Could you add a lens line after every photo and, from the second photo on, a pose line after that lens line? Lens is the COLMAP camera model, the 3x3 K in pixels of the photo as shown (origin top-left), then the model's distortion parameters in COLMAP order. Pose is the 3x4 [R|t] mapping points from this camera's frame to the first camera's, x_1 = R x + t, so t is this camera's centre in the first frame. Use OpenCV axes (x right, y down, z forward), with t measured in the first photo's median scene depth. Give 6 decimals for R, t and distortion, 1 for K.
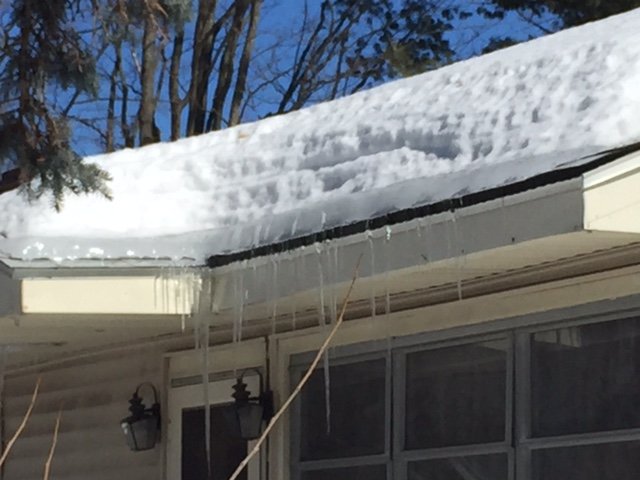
lens RADIAL K [[2485.0, 0, 320.0], [0, 2485.0, 240.0], [0, 0, 1]] dist [-0.023582, -0.509110]
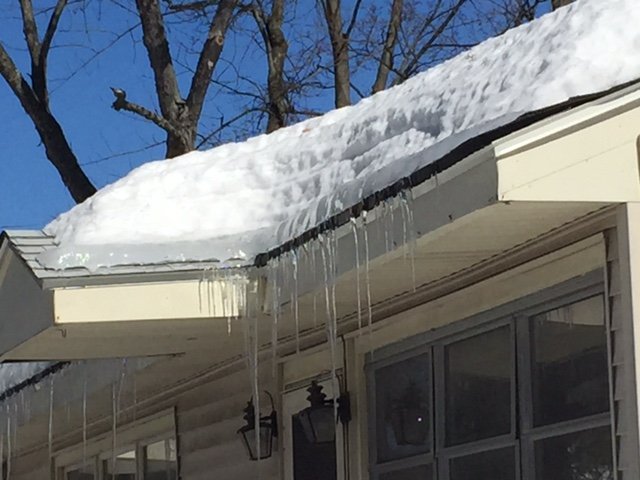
lens RADIAL K [[2485.0, 0, 320.0], [0, 2485.0, 240.0], [0, 0, 1]] dist [-0.023582, -0.509110]
pose [[0.972741, -0.058617, -0.224362, 0.197955], [0.056905, 0.998280, -0.014093, 0.015563], [0.224802, 0.000941, 0.974404, 0.062819]]
